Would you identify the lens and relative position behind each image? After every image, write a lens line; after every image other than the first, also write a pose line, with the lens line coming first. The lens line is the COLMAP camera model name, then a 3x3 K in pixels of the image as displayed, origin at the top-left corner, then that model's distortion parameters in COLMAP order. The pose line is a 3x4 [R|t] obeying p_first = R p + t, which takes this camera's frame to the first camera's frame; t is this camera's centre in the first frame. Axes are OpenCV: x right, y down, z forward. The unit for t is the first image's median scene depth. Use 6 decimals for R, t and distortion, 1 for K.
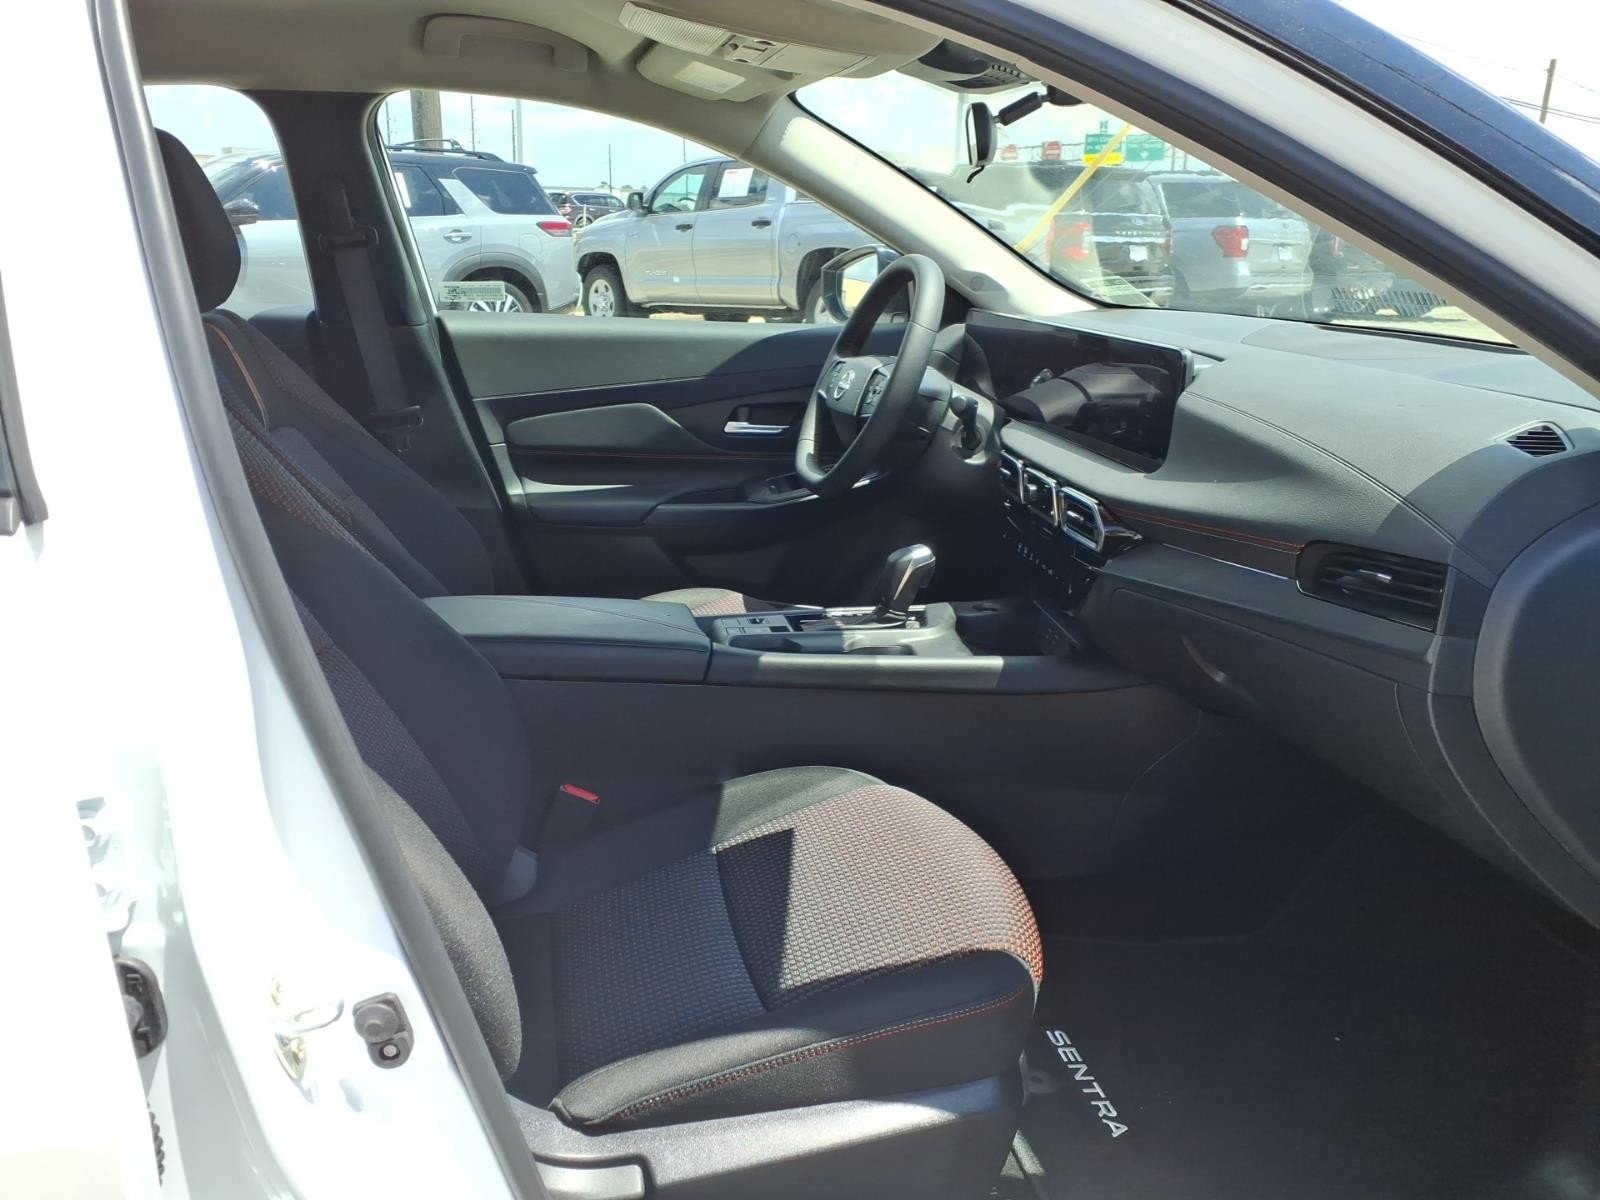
lens RADIAL K [[1292.5, 0, 800.0], [0, 1292.5, 600.0], [0, 0, 1]] dist [0.082661, -0.102903]
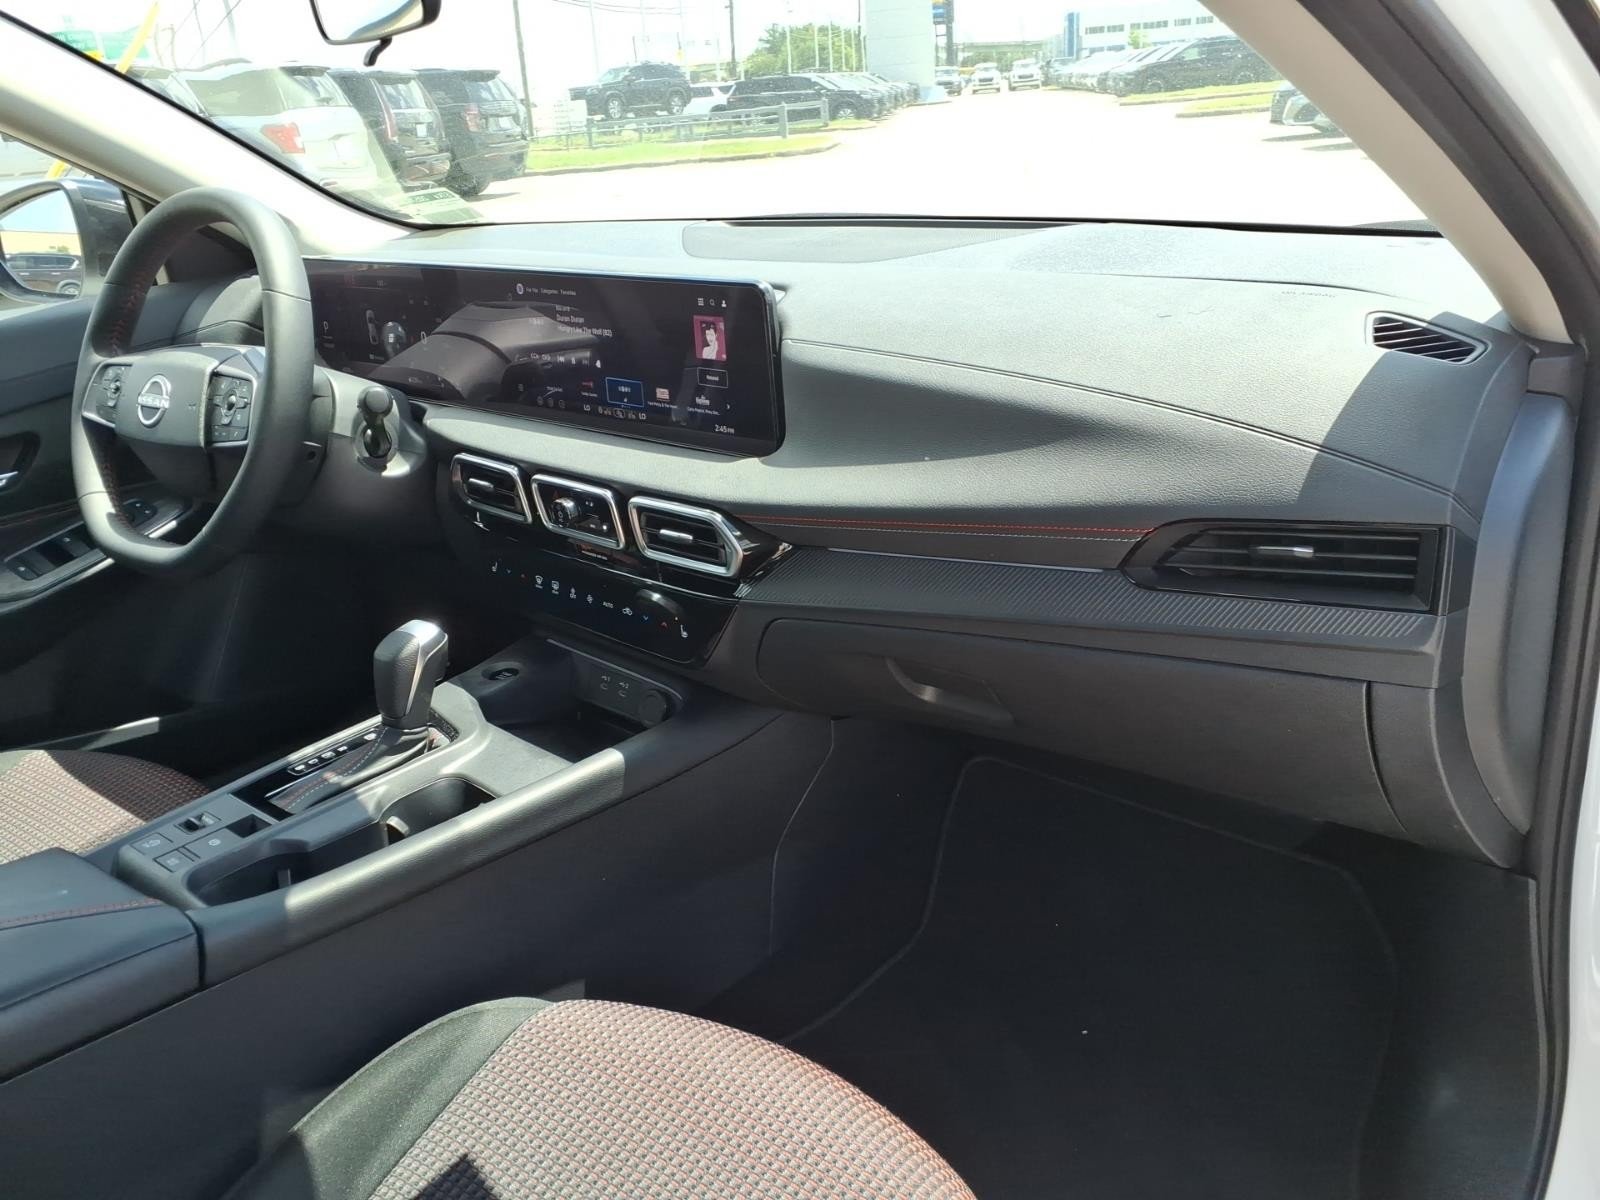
lens RADIAL K [[1292.5, 0, 800.0], [0, 1292.5, 600.0], [0, 0, 1]] dist [0.082661, -0.102903]
pose [[0.778414, -0.287516, 0.558038, -0.127077], [0.246011, 0.957559, 0.150197, -0.108081], [-0.577539, 0.020368, 0.816109, 0.343713]]
